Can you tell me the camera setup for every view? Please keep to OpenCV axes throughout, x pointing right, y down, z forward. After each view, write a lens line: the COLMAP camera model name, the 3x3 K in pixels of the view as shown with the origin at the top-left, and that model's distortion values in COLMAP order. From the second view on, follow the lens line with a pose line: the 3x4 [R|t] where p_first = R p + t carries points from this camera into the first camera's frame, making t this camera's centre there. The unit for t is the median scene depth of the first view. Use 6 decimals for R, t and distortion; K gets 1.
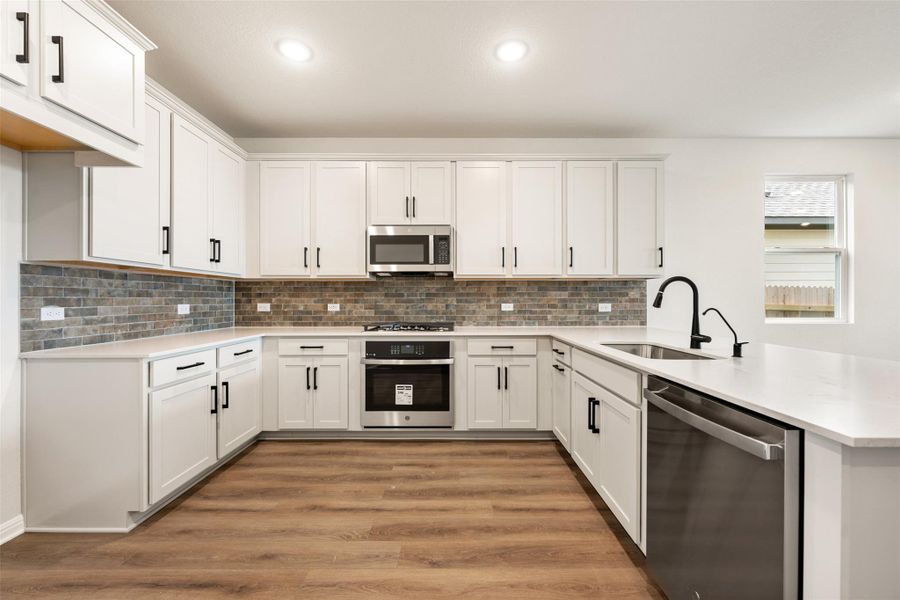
lens RADIAL K [[359.9, 0, 450.0], [0, 359.9, 300.0], [0, 0, 1]] dist [-0.001385, -0.000086]
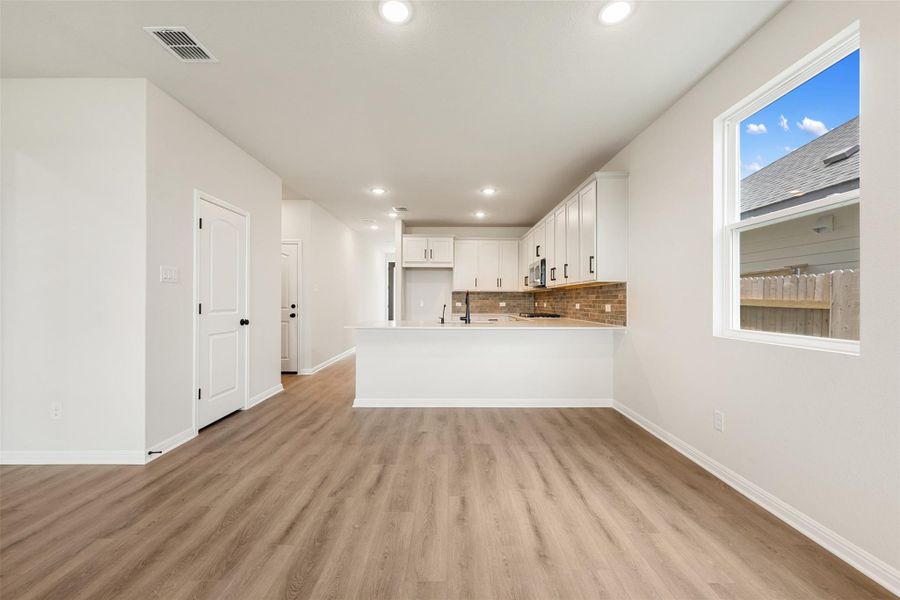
lens RADIAL K [[355.7, 0, 449.1], [0, 355.7, 300.2], [0, 0, 1]] dist [-0.001871, -0.000072]
pose [[-0.000685, -0.000665, -1.000000, 1.576937], [-0.002751, 0.999996, -0.000664, -0.001596], [0.999996, 0.002750, -0.000687, 0.492505]]
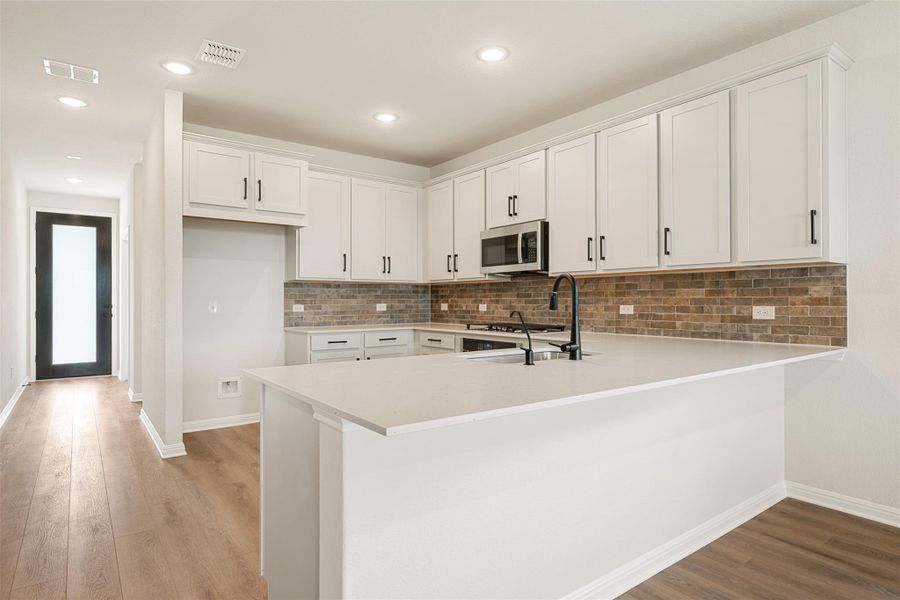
lens RADIAL K [[500.4, 0, 450.0], [0, 500.4, 300.0], [0, 0, 1]] dist [-0.000814, -0.000477]
pose [[0.596446, -0.000991, -0.802653, 0.806140], [0.001403, 0.999999, -0.000192, -0.001509], [0.802652, -0.001011, 0.596447, 0.041972]]
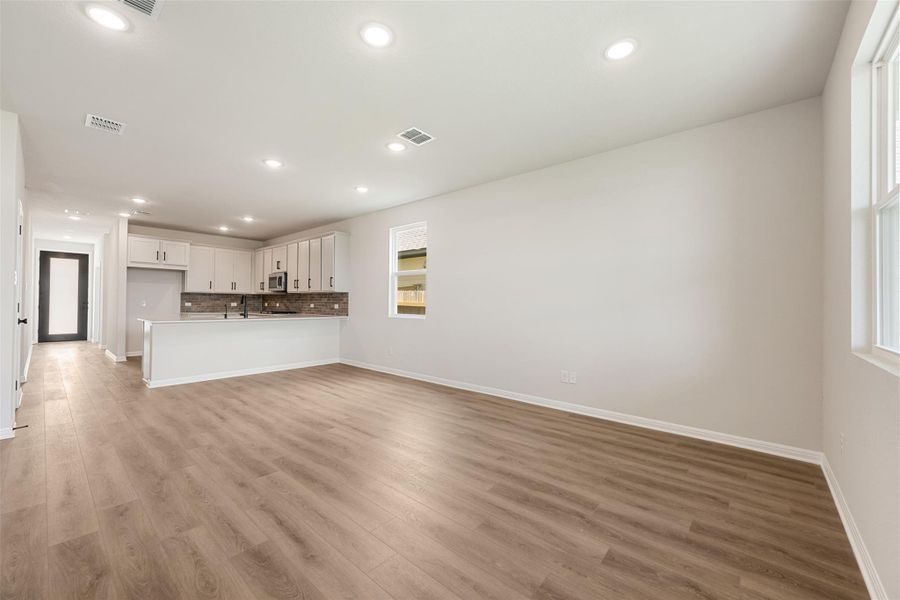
lens RADIAL K [[354.7, 0, 449.1], [0, 354.7, 300.6], [0, 0, 1]] dist [-0.001236, 0.000243]
pose [[0.753524, 0.002711, -0.657415, 2.211330], [-0.010069, 0.999922, -0.007417, -0.003195], [0.657344, 0.012209, 0.753492, -0.078135]]
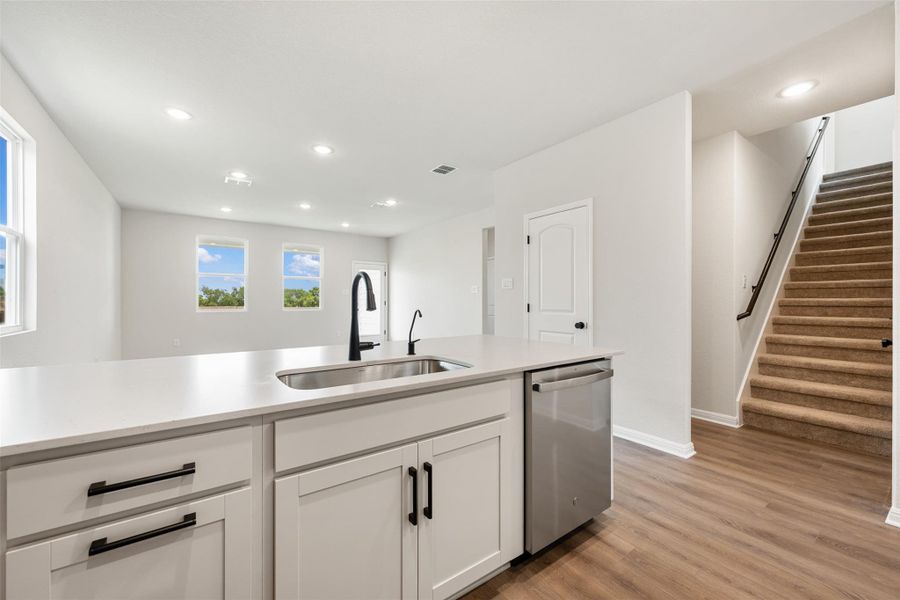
lens RADIAL K [[359.9, 0, 450.0], [0, 359.9, 300.0], [0, 0, 1]] dist [-0.001385, -0.000086]
pose [[-0.587584, 0.001015, 0.809163, -0.064752], [-0.001810, 0.999995, -0.002569, -0.000697], [-0.809161, -0.002974, -0.587579, 0.737518]]
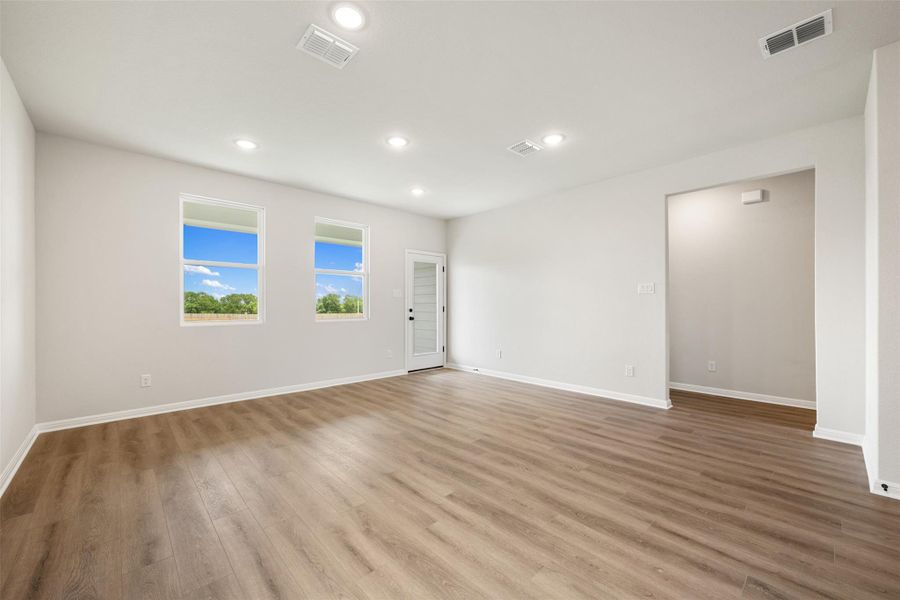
lens RADIAL K [[358.2, 0, 448.4], [0, 358.2, 305.0], [0, 0, 1]] dist [0.000874, 0.000135]
pose [[-0.679726, 0.003078, 0.733460, 0.905647], [0.002318, 0.999995, -0.002048, -0.000780], [-0.733463, 0.000308, -0.679730, 0.854836]]
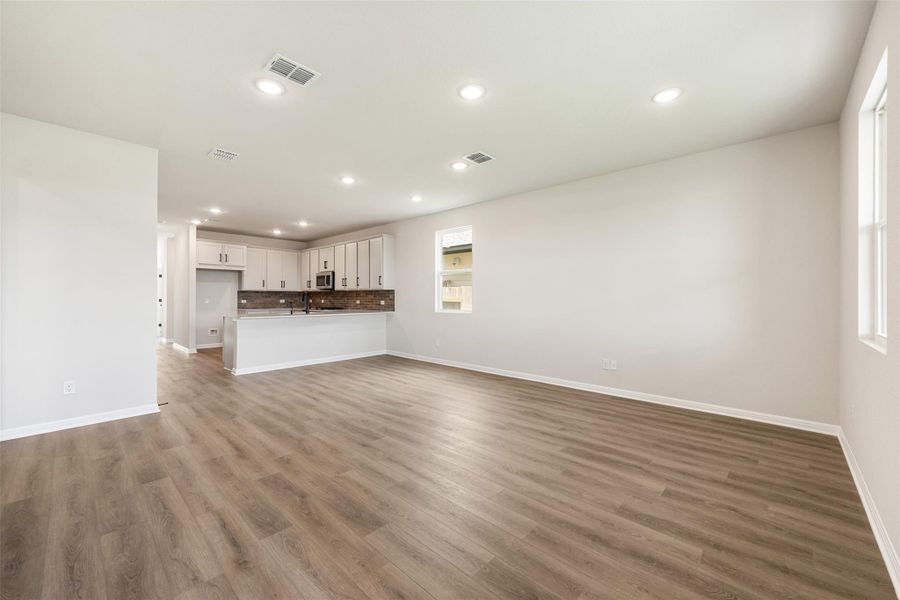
lens RADIAL K [[355.7, 0, 448.3], [0, 355.7, 297.3], [0, 0, 1]] dist [-0.000491, 0.000119]
pose [[0.727742, 0.001978, -0.685848, 2.212865], [-0.002420, 0.999997, 0.000316, -0.013309], [0.685847, 0.001430, 0.727744, -0.301995]]
